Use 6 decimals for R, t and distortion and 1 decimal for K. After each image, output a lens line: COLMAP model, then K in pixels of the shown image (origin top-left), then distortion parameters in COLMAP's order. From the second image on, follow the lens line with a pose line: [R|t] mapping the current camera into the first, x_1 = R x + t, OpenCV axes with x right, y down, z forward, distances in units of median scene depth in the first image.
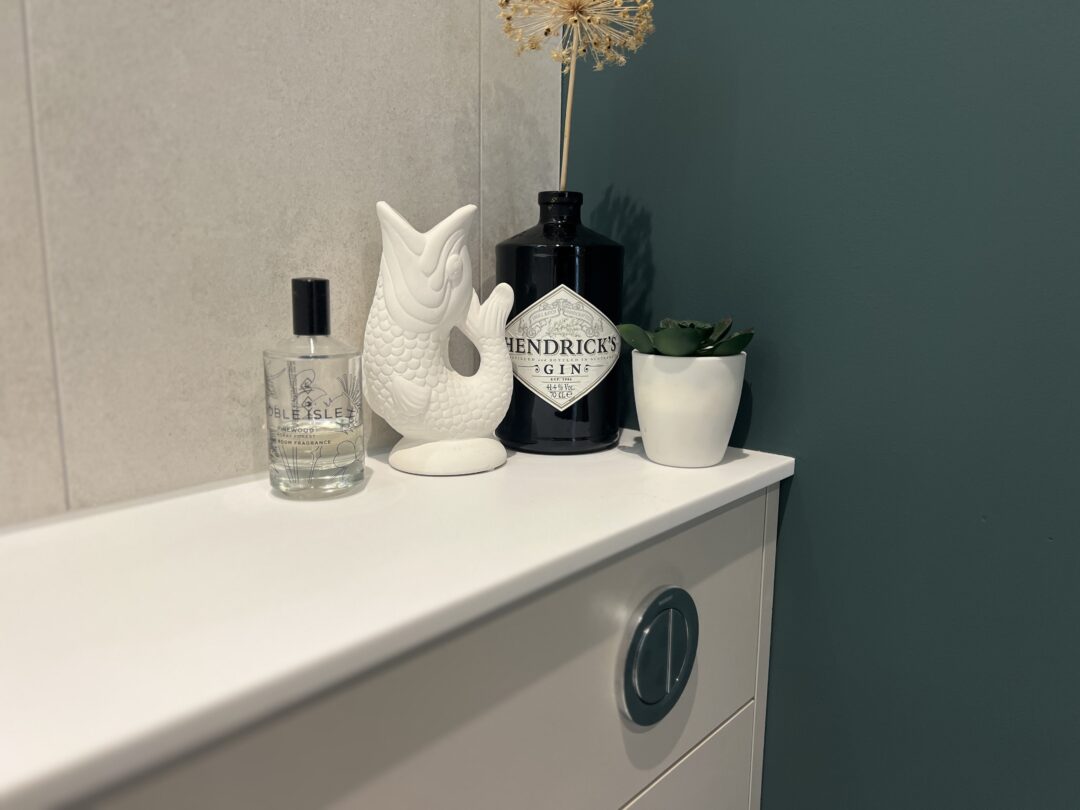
lens RADIAL K [[810.8, 0, 537.0], [0, 810.8, 406.9], [0, 0, 1]] dist [0.047245, -0.058900]
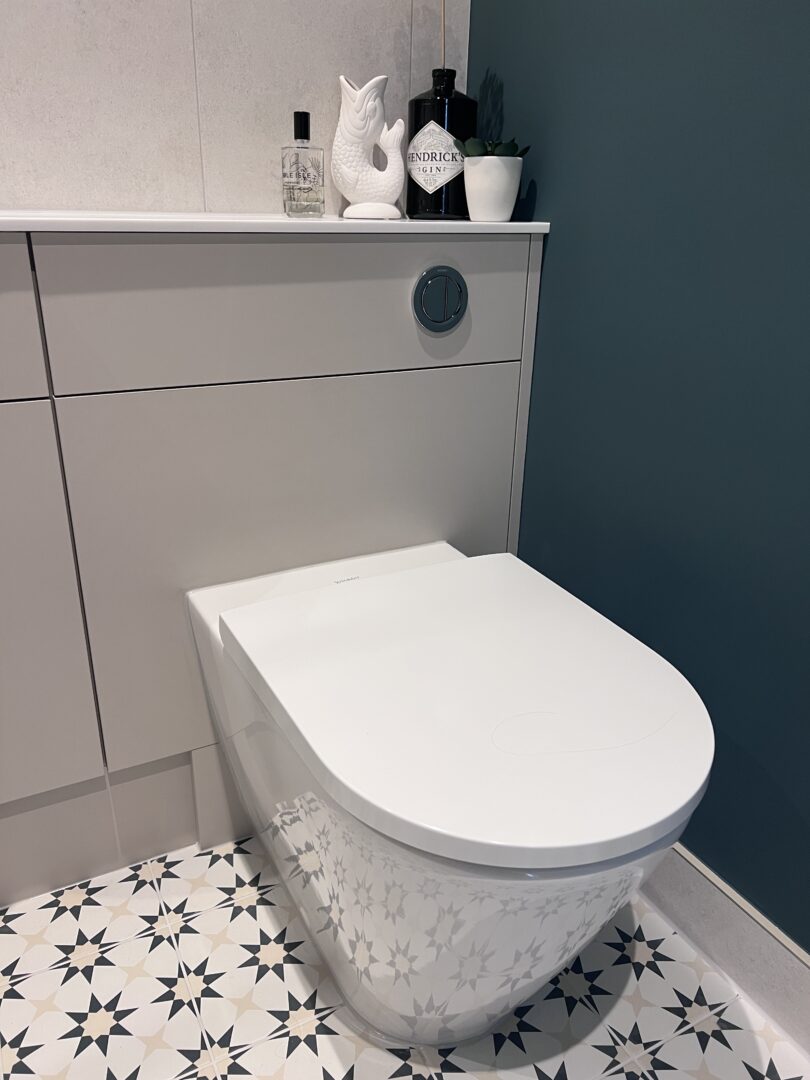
lens RADIAL K [[810.8, 0, 402.9], [0, 810.8, 549.8], [0, 0, 1]] dist [0.047245, -0.058900]
pose [[0.935089, 0.140917, -0.325195, 0.761459], [-0.072651, 0.974286, 0.213281, 0.445086], [0.346888, -0.175811, 0.921281, -1.020488]]
